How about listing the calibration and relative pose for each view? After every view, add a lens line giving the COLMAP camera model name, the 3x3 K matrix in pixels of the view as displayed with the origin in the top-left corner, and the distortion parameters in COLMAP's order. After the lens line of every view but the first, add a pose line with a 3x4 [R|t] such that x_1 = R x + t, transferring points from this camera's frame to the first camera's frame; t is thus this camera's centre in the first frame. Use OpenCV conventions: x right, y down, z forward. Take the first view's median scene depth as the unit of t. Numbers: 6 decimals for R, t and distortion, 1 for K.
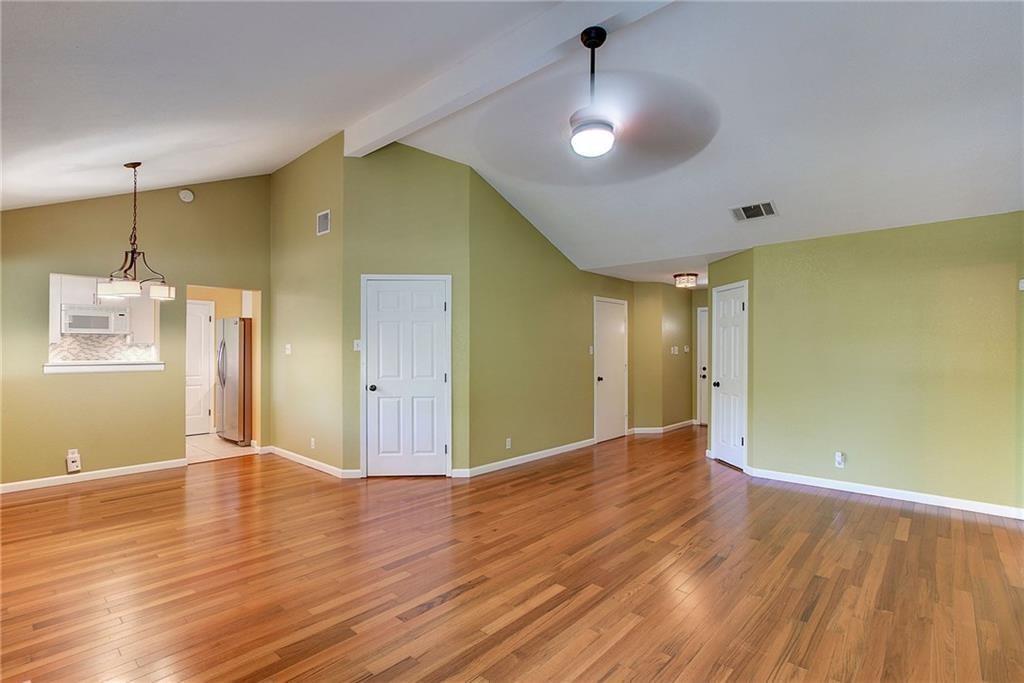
lens RADIAL K [[482.0, 0, 527.0], [0, 482.0, 347.4], [0, 0, 1]] dist [-0.013076, 0.000317]
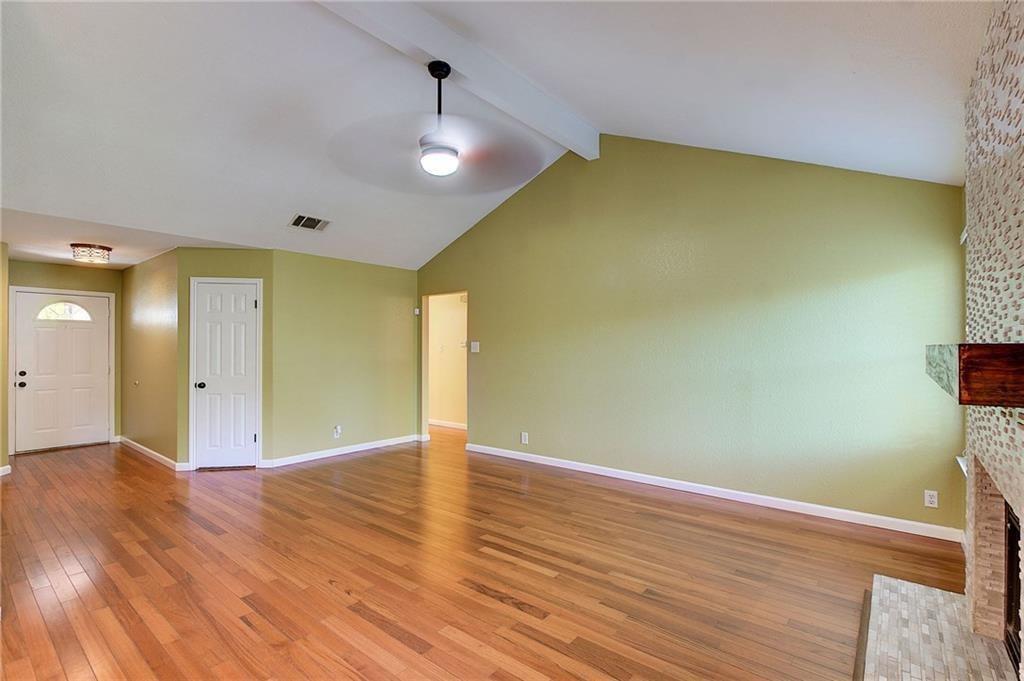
lens RADIAL K [[469.2, 0, 516.3], [0, 469.2, 346.0], [0, 0, 1]] dist [-0.014265, 0.000464]
pose [[-0.045711, 0.002344, 0.998952, -0.503986], [-0.007072, 0.999971, -0.002670, 0.001035], [-0.998930, -0.007187, -0.045693, 0.451389]]
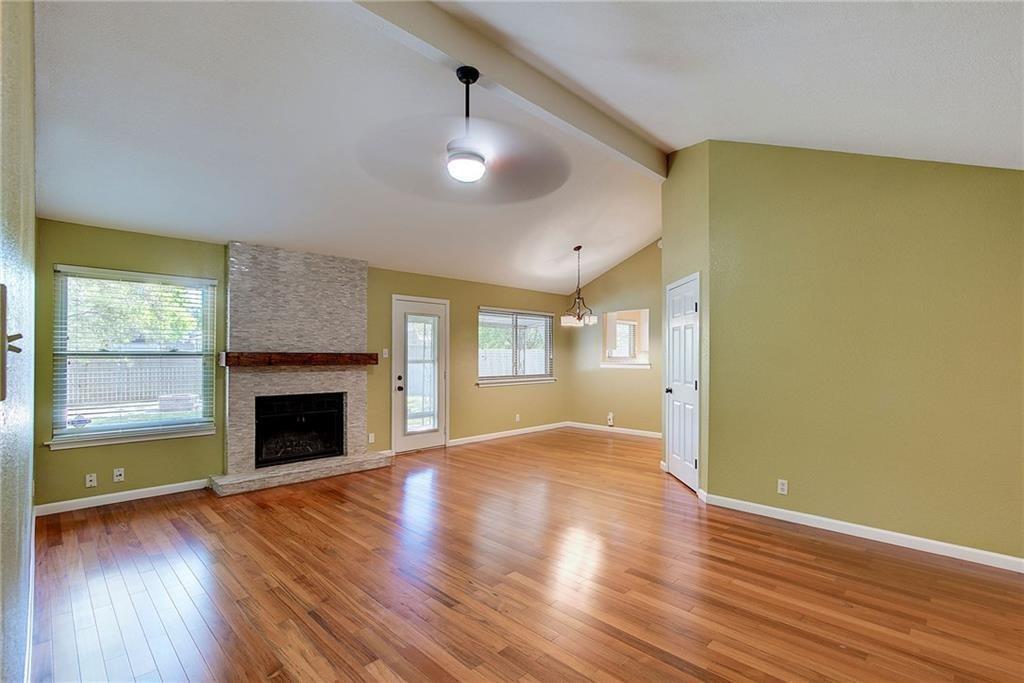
lens RADIAL K [[476.6, 0, 515.4], [0, 476.6, 353.2], [0, 0, 1]] dist [-0.004241, -0.000082]
pose [[-0.057220, -0.003616, -0.998355, 0.647320], [0.002344, 0.999990, -0.003756, 0.003572], [0.998359, -0.002555, -0.057211, 0.612172]]
